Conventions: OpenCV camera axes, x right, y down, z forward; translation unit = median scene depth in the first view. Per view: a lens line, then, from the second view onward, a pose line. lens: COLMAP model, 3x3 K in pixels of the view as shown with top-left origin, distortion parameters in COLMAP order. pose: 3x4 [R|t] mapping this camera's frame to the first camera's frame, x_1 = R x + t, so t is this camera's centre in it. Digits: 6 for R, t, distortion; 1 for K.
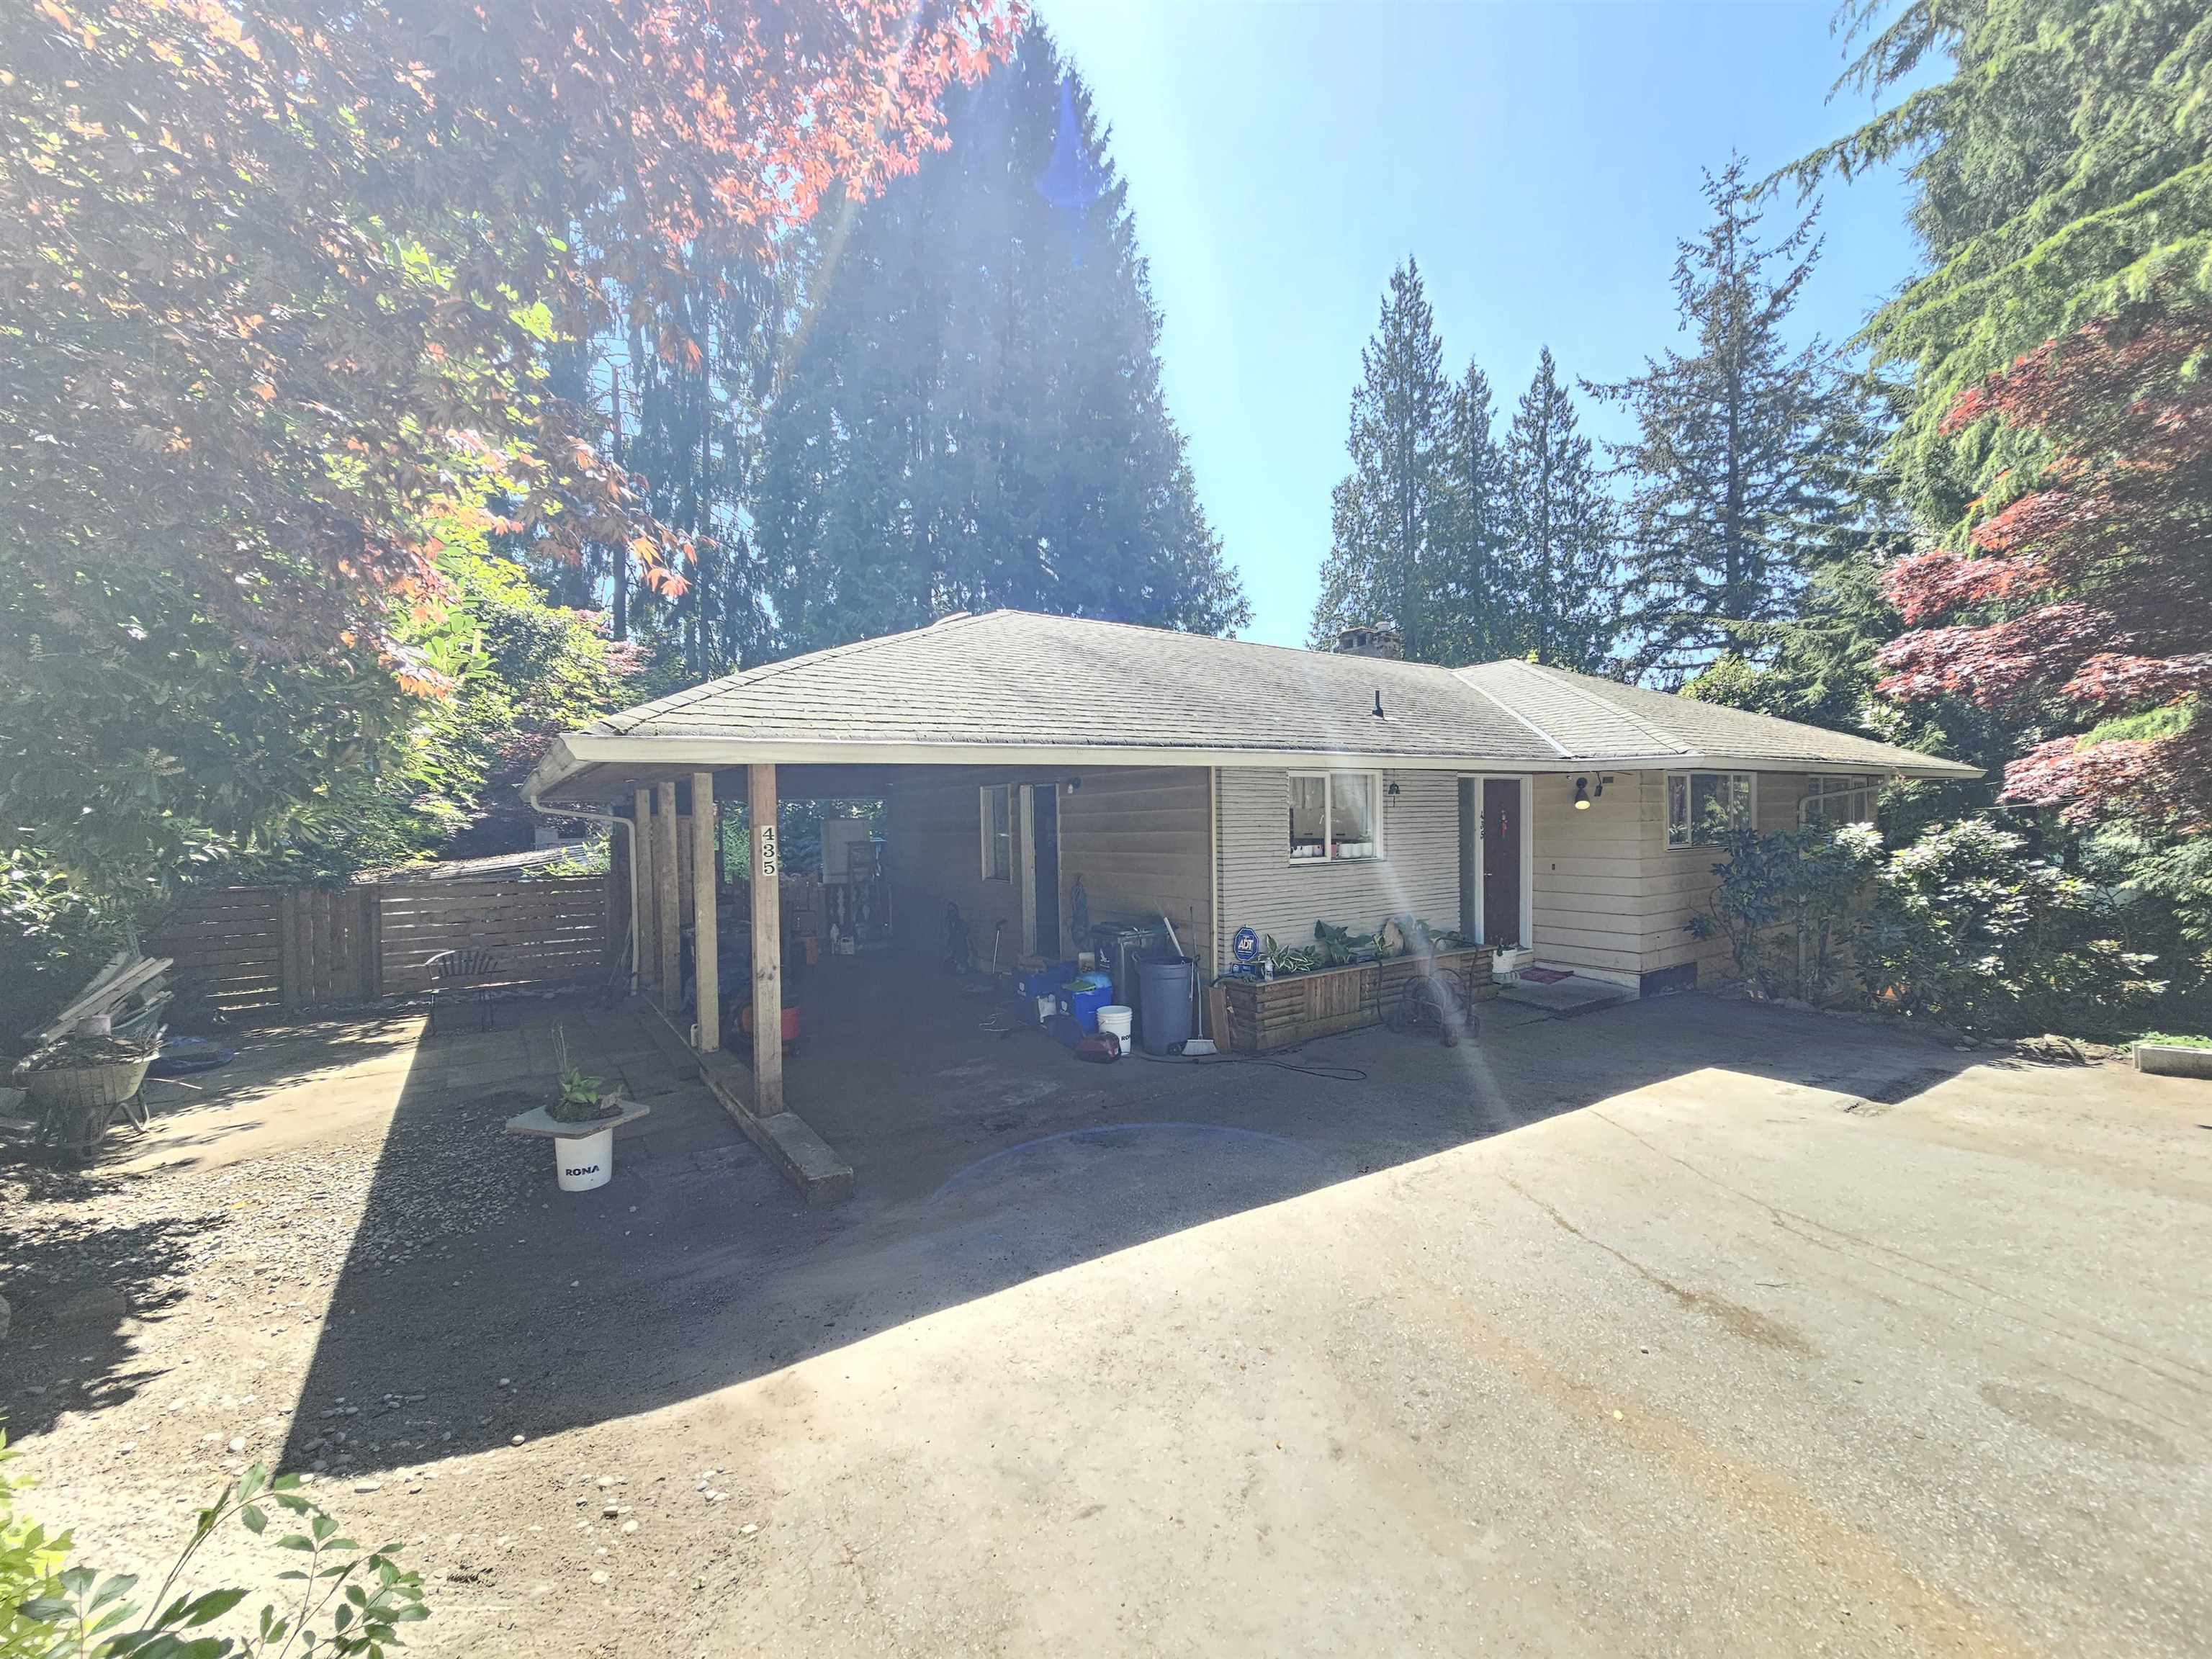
lens RADIAL K [[901.0, 0, 1106.0], [0, 901.0, 829.5], [0, 0, 1]] dist [-0.000600, -0.002654]
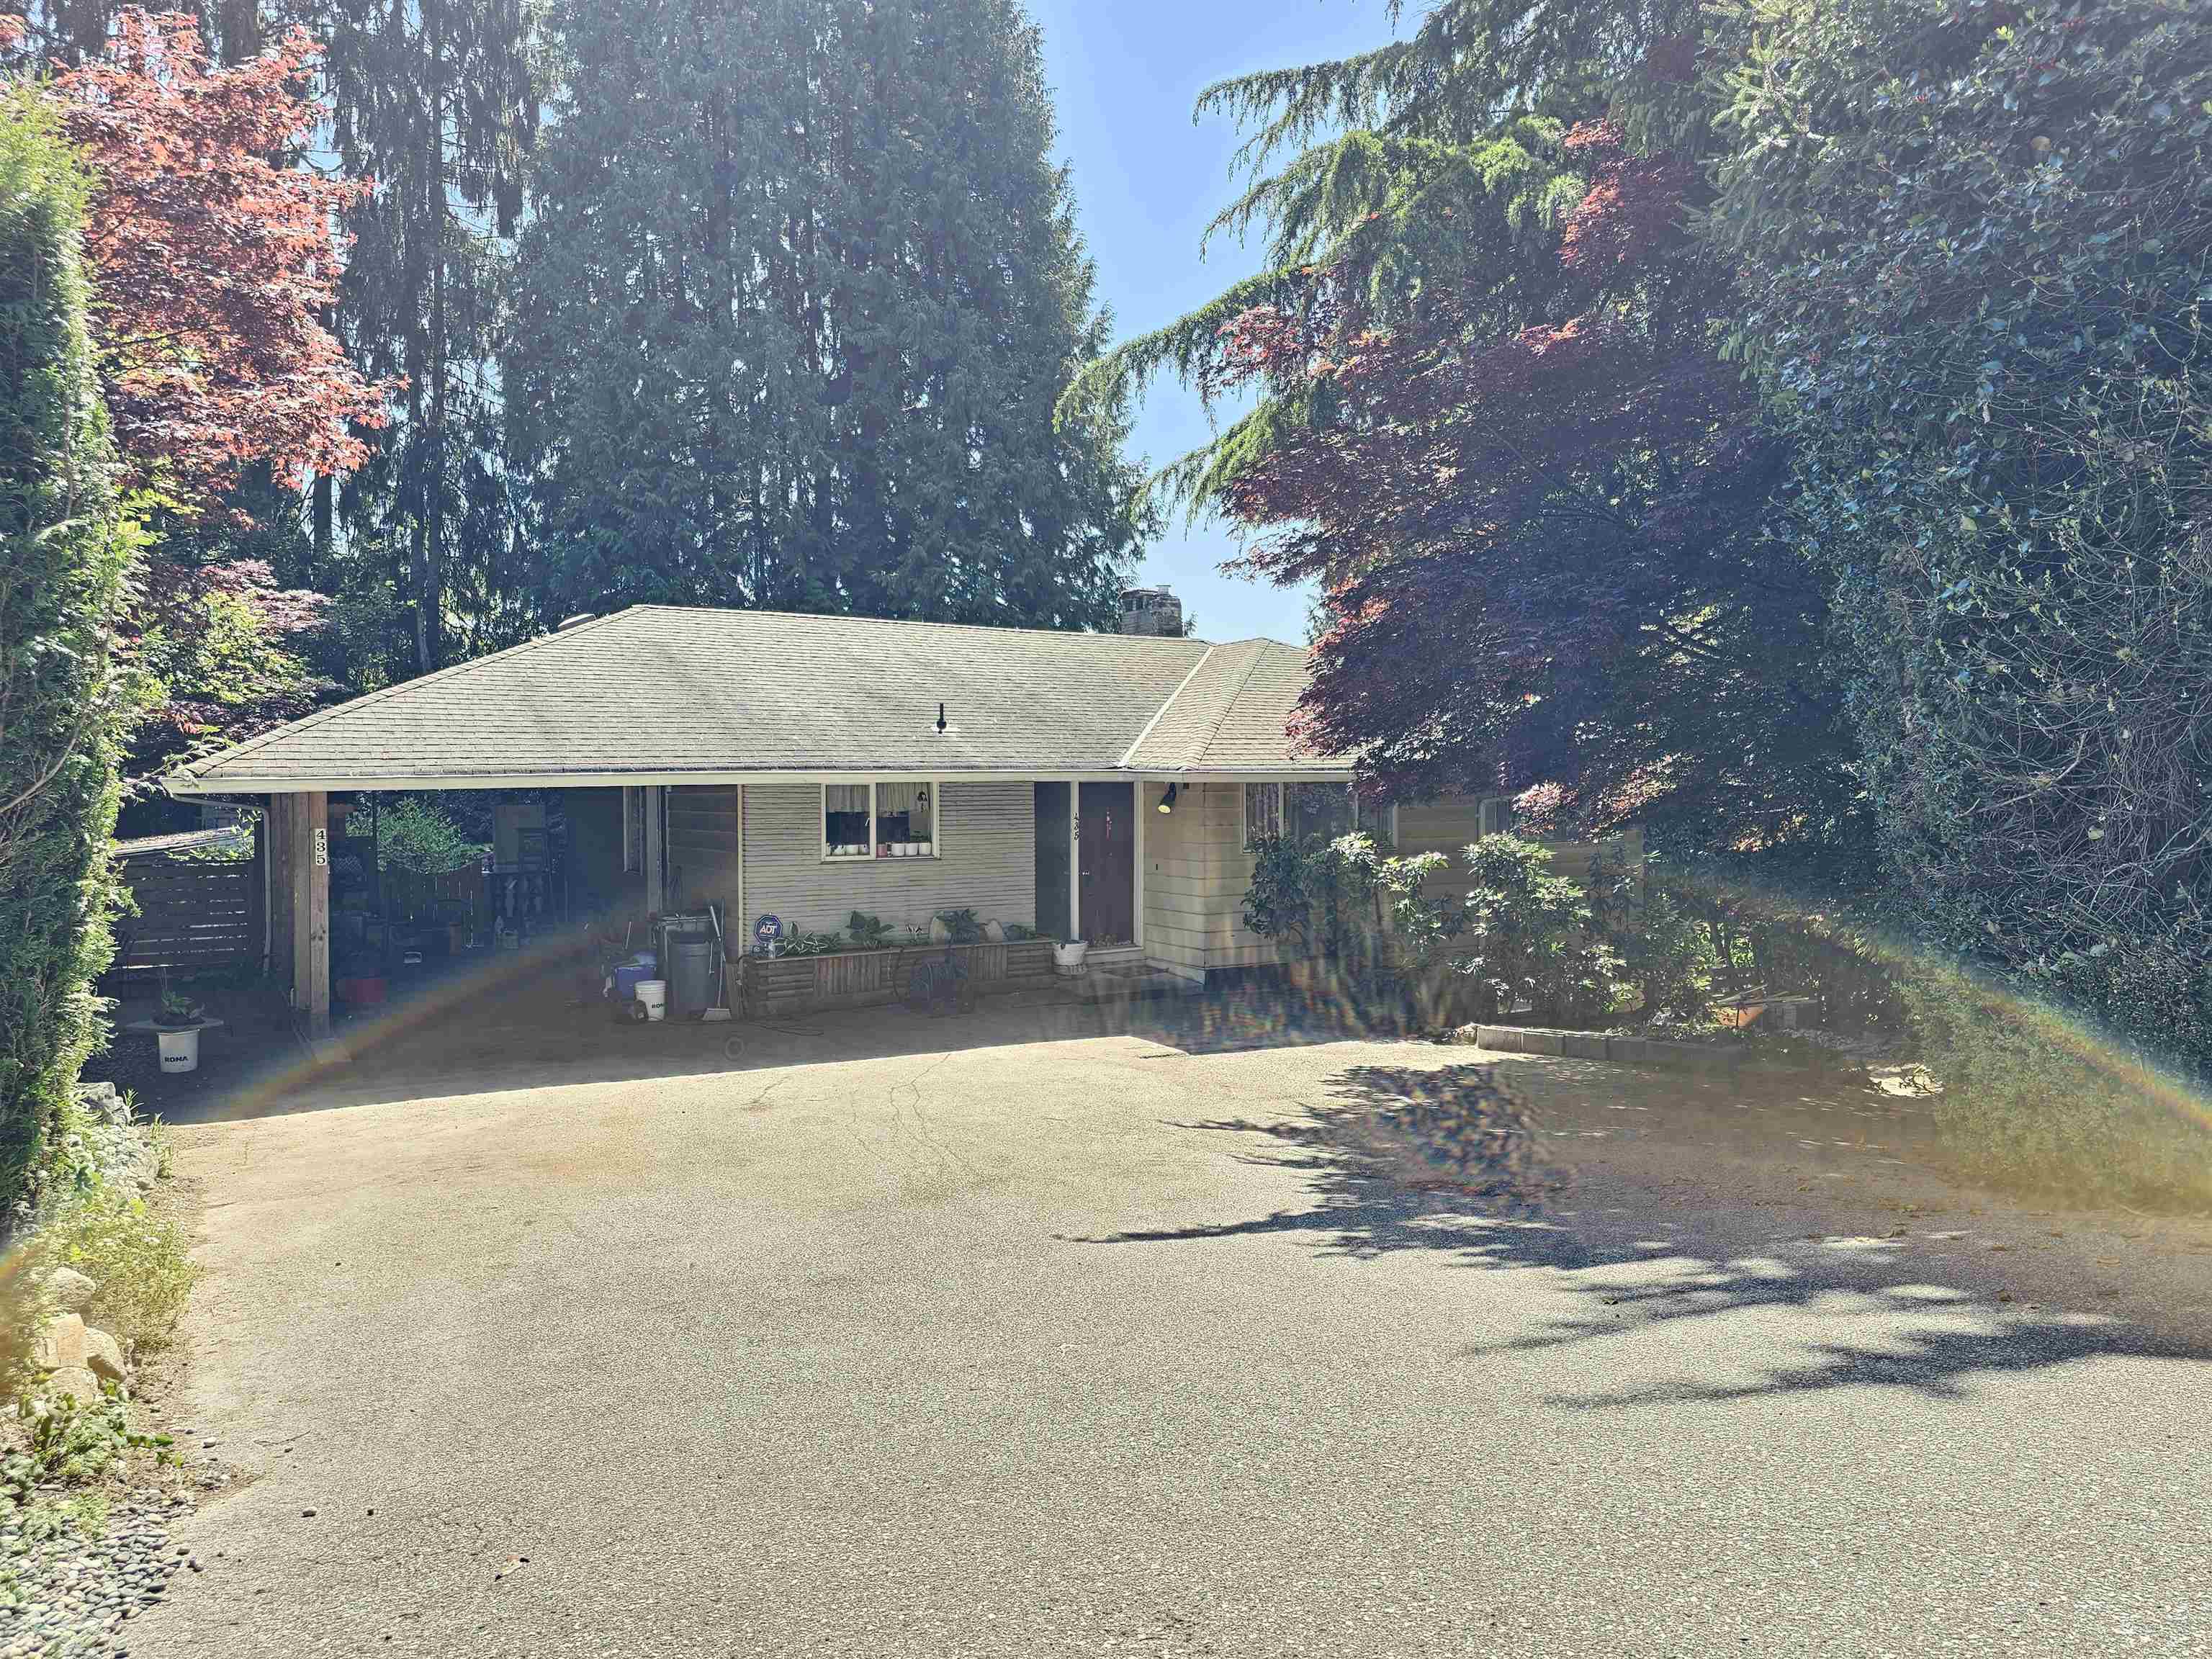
lens RADIAL K [[1484.9, 0, 1108.7], [0, 1484.9, 793.9], [0, 0, 1]] dist [0.102822, -0.116405]
pose [[0.999034, 0.015629, -0.041062, 0.627078], [-0.015630, 0.999878, 0.000311, -0.052169], [0.041062, 0.000331, 0.999157, -0.860563]]
